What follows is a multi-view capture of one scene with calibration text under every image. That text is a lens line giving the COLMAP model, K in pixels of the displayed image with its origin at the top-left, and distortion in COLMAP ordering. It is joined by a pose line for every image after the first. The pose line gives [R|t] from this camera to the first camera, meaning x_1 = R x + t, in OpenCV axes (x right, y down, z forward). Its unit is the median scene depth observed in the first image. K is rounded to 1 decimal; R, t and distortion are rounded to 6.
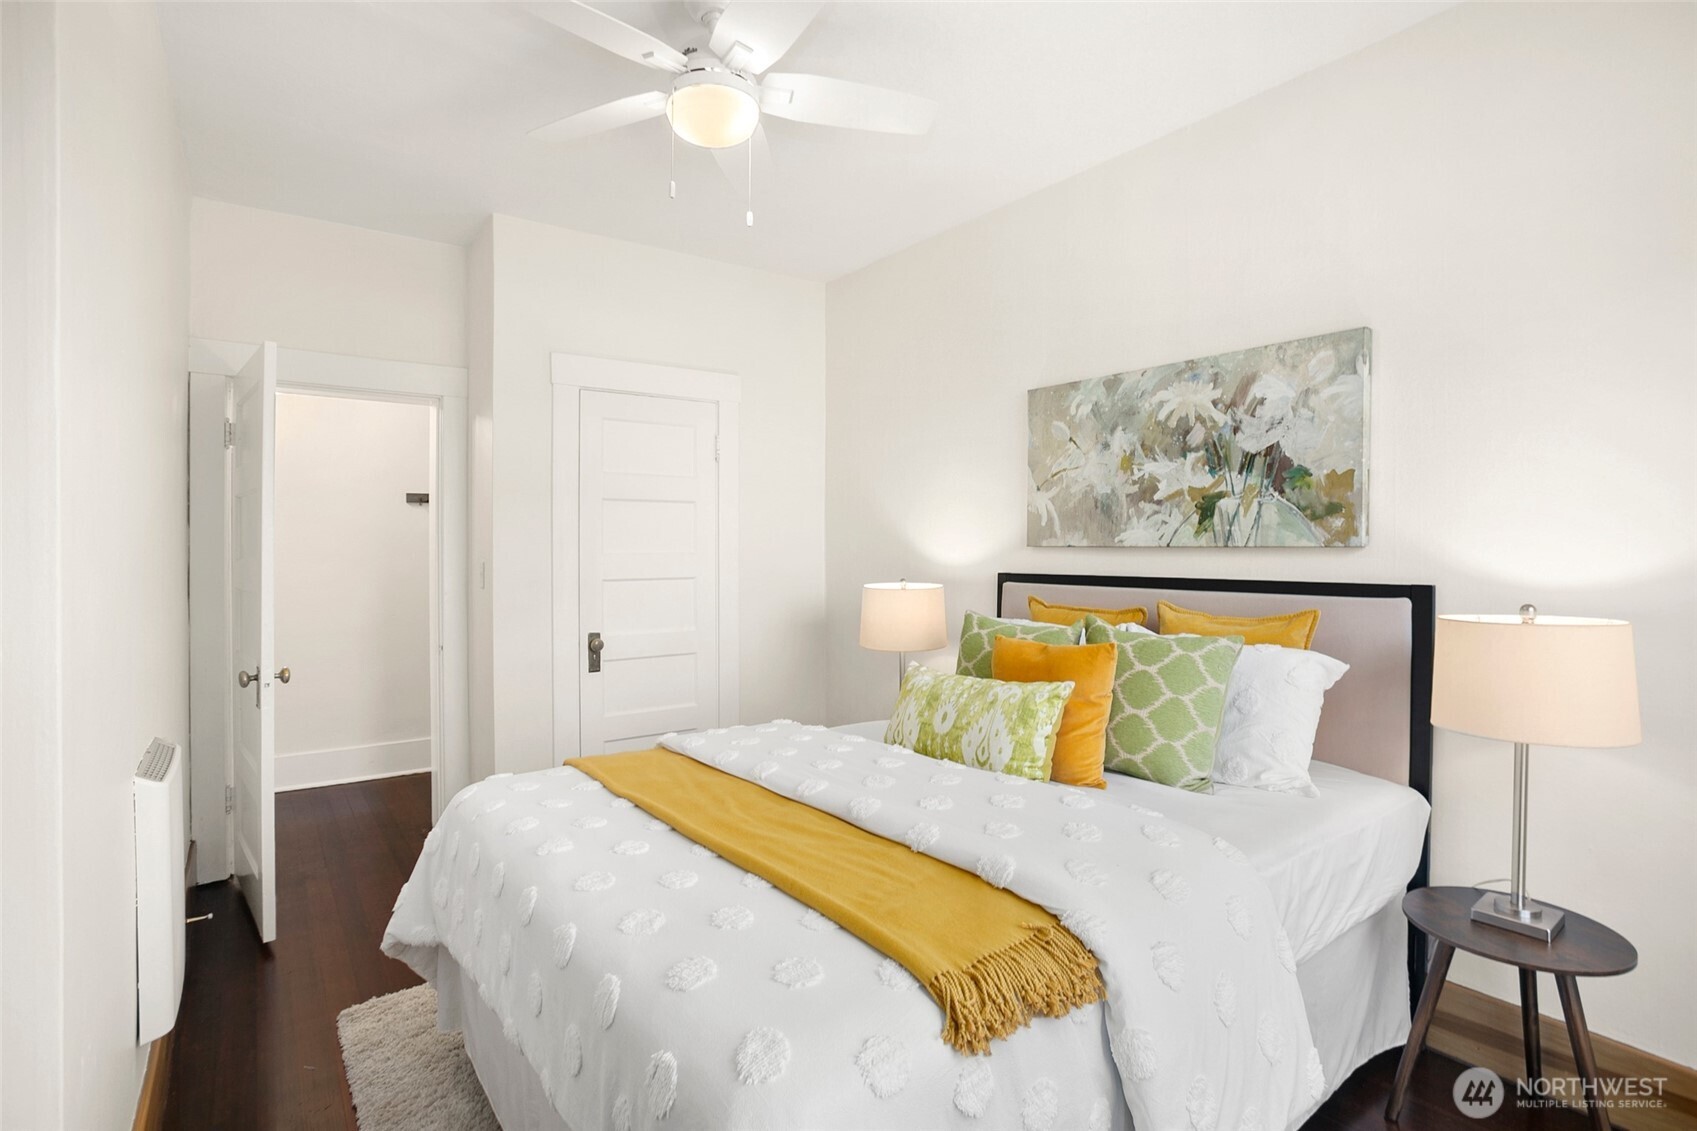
lens RADIAL K [[861.9, 0, 848.2], [0, 861.9, 574.4], [0, 0, 1]] dist [-0.053554, 0.035641]
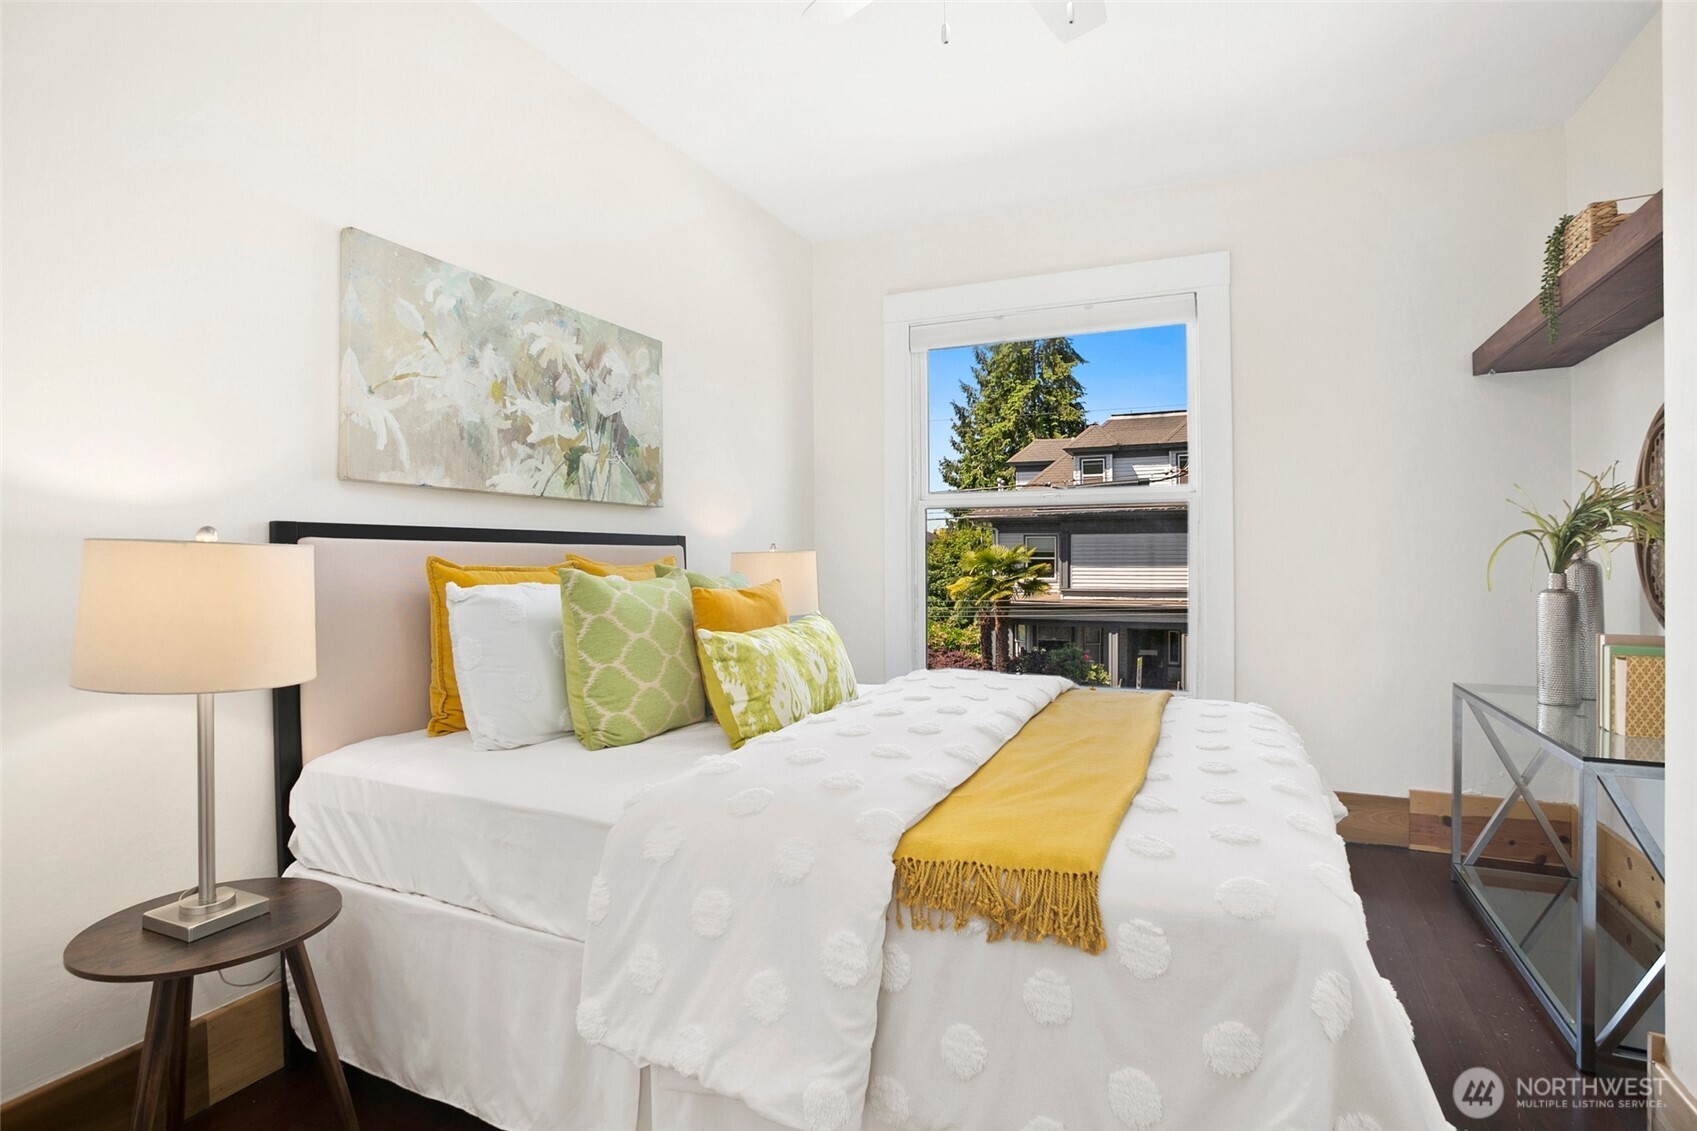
lens RADIAL K [[861.9, 0, 848.2], [0, 861.9, 574.4], [0, 0, 1]] dist [-0.053554, 0.035641]
pose [[-0.489035, -0.008382, 0.872224, -0.594474], [0.035992, 0.998908, 0.029779, 0.036069], [-0.871522, 0.045956, -0.488199, 1.187918]]
